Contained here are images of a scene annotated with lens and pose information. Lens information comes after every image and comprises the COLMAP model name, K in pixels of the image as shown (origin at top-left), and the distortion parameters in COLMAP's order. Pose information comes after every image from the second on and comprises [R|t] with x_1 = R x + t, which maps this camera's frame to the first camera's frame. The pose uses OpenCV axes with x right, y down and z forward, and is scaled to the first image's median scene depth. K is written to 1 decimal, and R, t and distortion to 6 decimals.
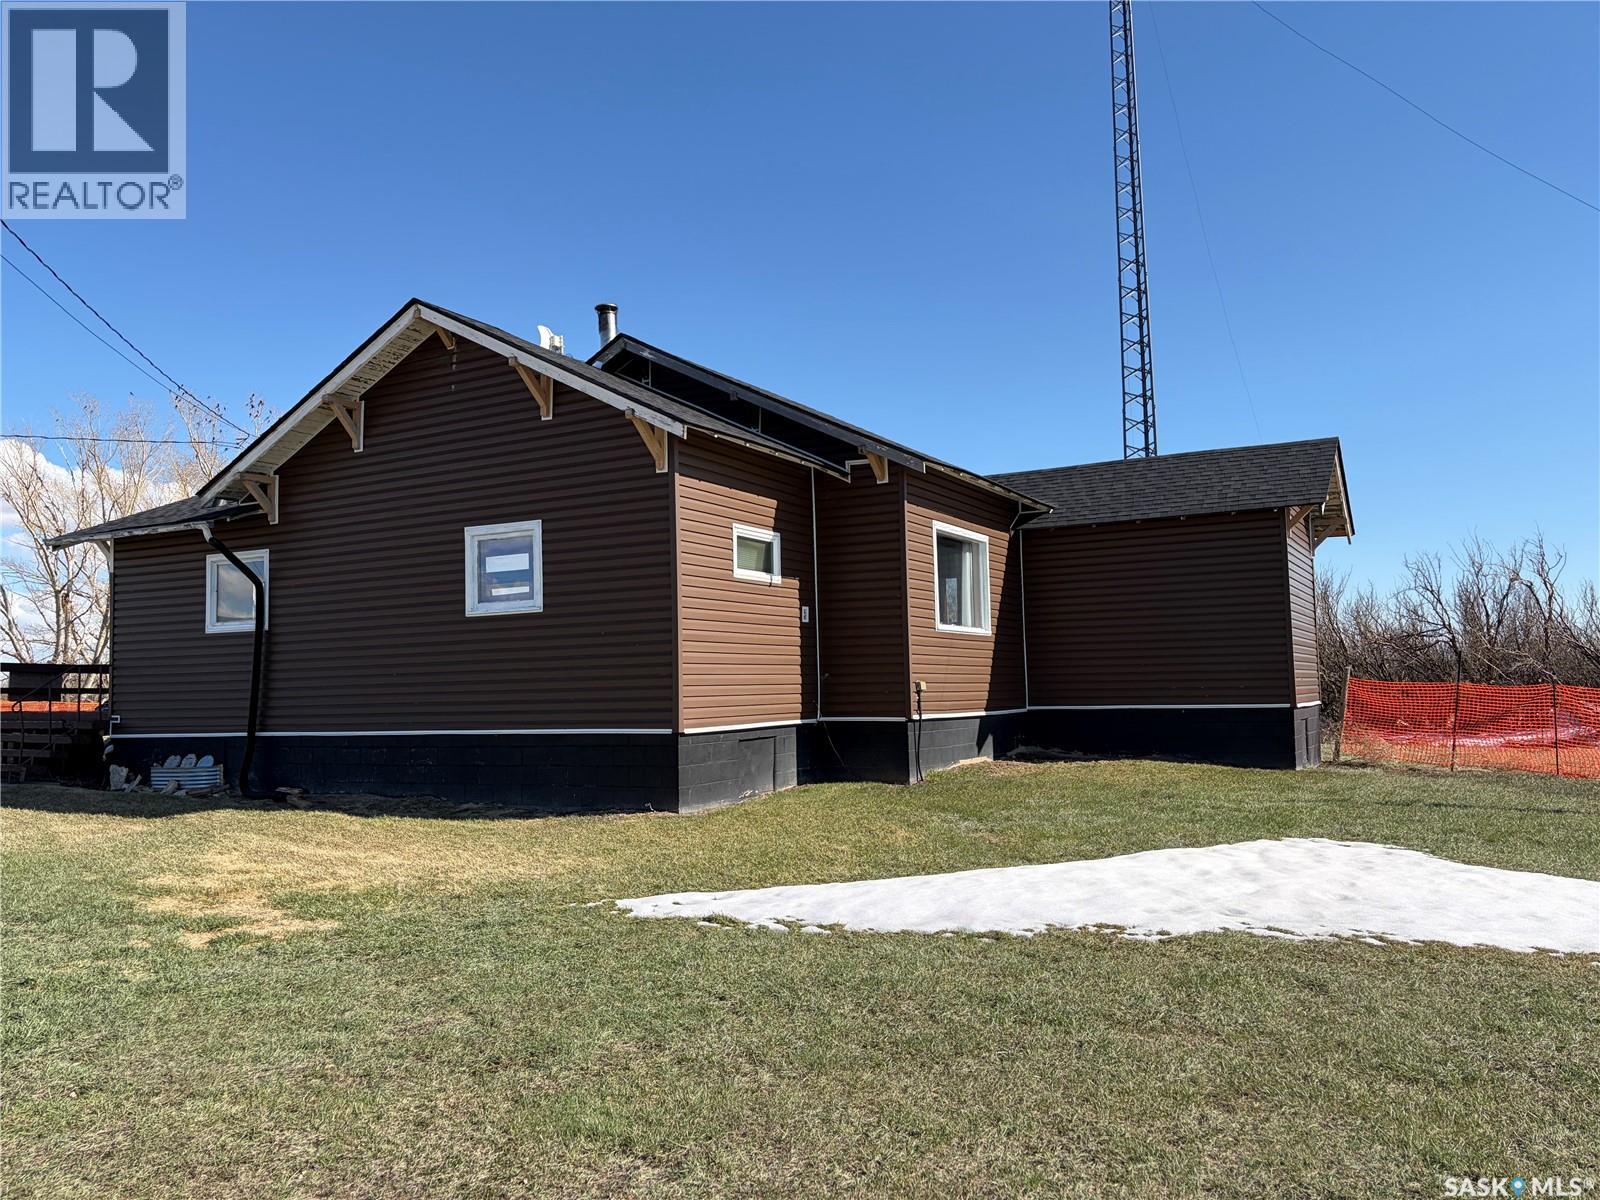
lens RADIAL K [[1238.5, 0, 788.3], [0, 1238.5, 597.5], [0, 0, 1]] dist [-0.000783, -0.025676]
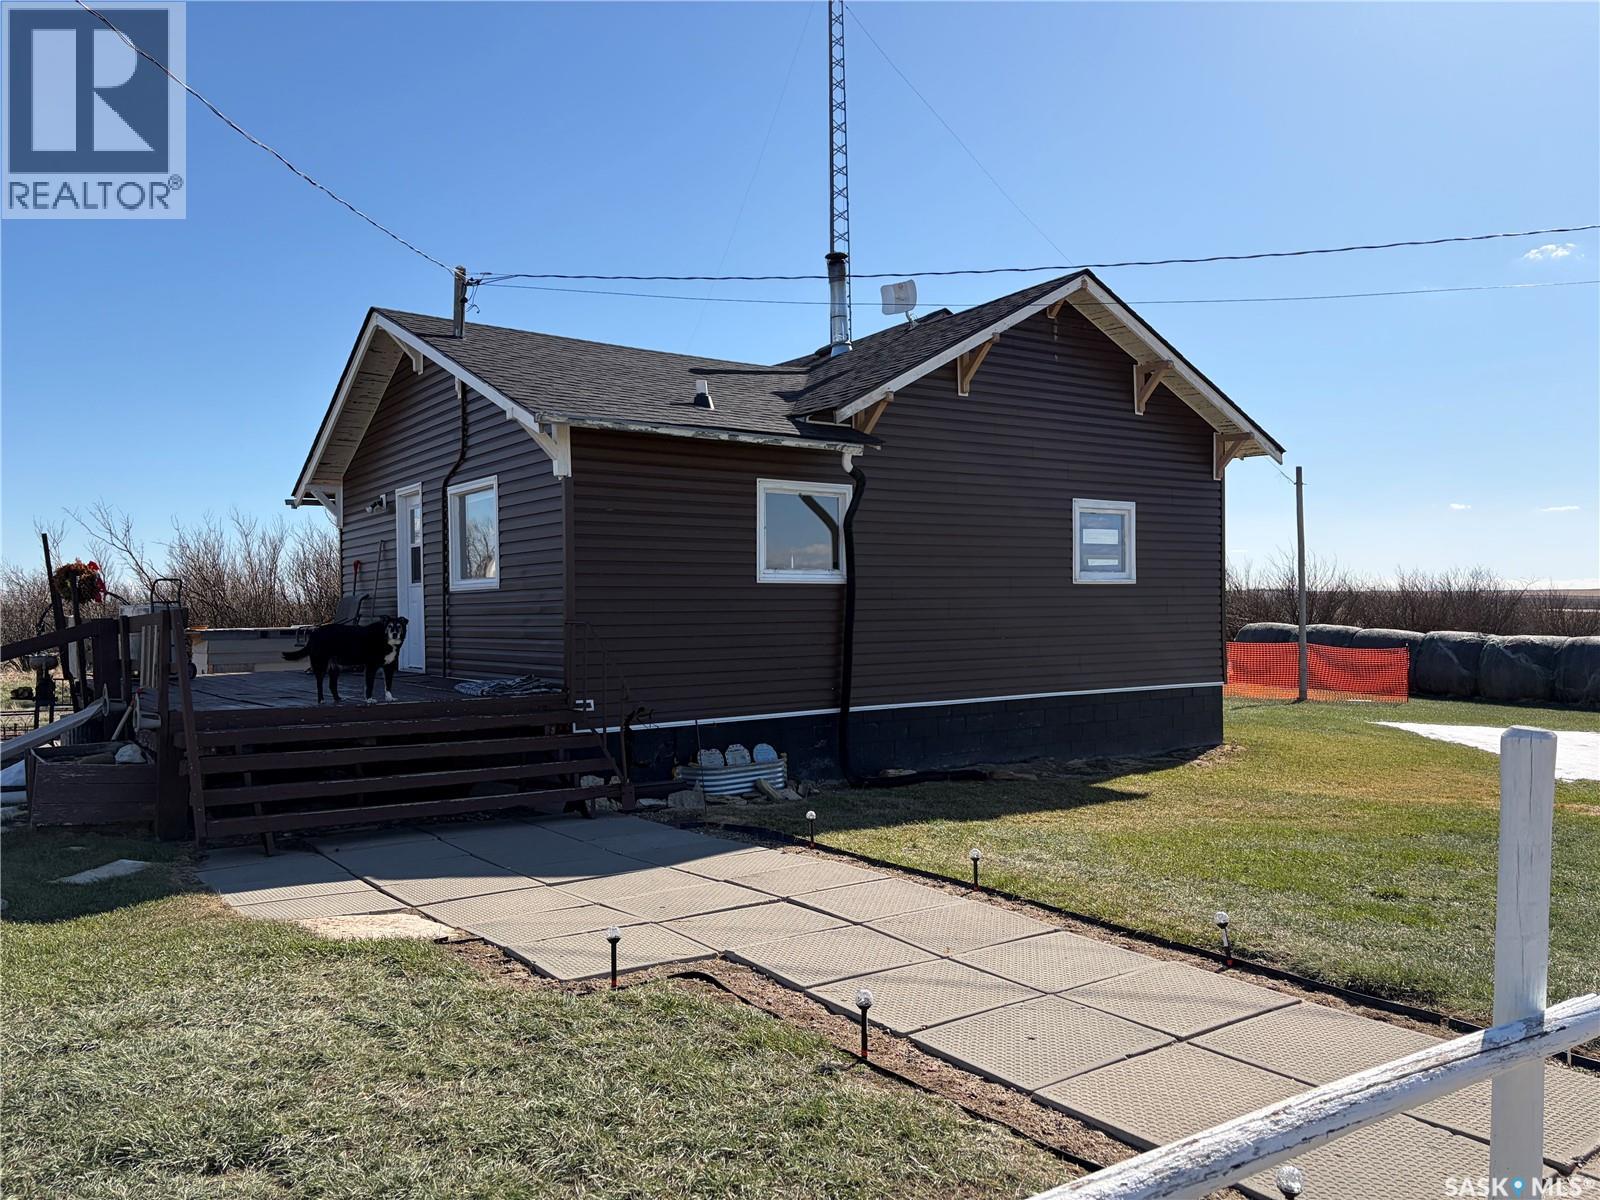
lens RADIAL K [[1238.5, 0, 788.3], [0, 1238.5, 597.5], [0, 0, 1]] dist [-0.000783, -0.025676]
pose [[0.447659, 0.030177, 0.893695, -1.305987], [-0.060105, 0.998186, -0.003598, 0.045701], [-0.892182, -0.052105, 0.448660, 0.744053]]
